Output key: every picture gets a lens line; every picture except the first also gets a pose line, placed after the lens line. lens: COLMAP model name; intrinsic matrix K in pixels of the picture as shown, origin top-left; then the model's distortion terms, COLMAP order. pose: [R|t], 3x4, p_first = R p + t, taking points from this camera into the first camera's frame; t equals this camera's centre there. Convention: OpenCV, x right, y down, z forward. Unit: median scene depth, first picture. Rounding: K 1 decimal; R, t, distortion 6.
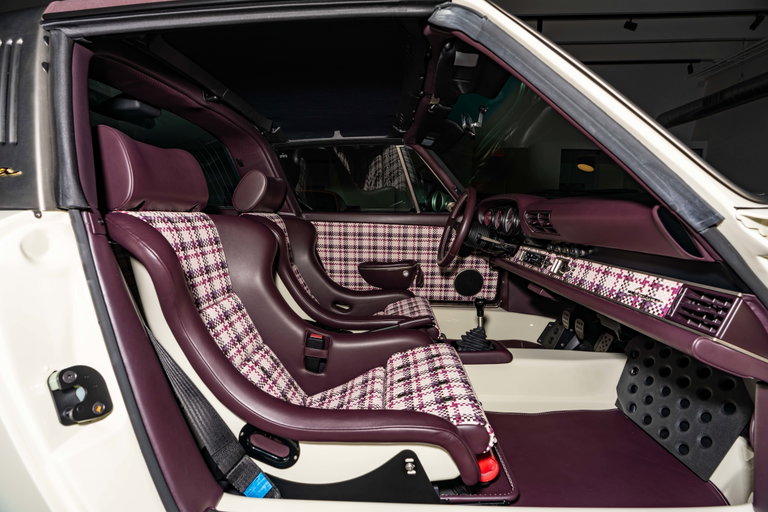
lens RADIAL K [[337.3, 0, 374.5], [0, 337.3, 258.3], [0, 0, 1]] dist [-0.013955, 0.003588]
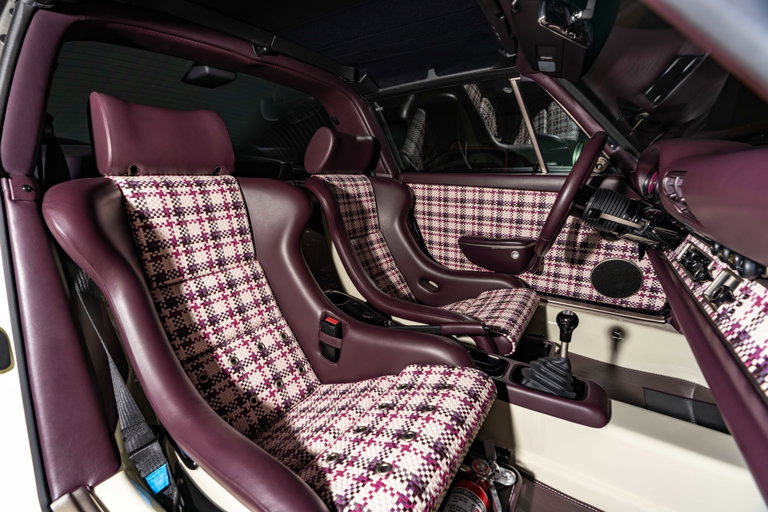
lens RADIAL K [[337.3, 0, 378.3], [0, 337.3, 256.4], [0, 0, 1]] dist [-0.013955, 0.003588]
pose [[0.864598, 0.115128, -0.489096, 0.194322], [-0.060130, 0.990108, 0.126766, -0.028856], [0.498853, -0.080192, 0.862969, 0.188788]]
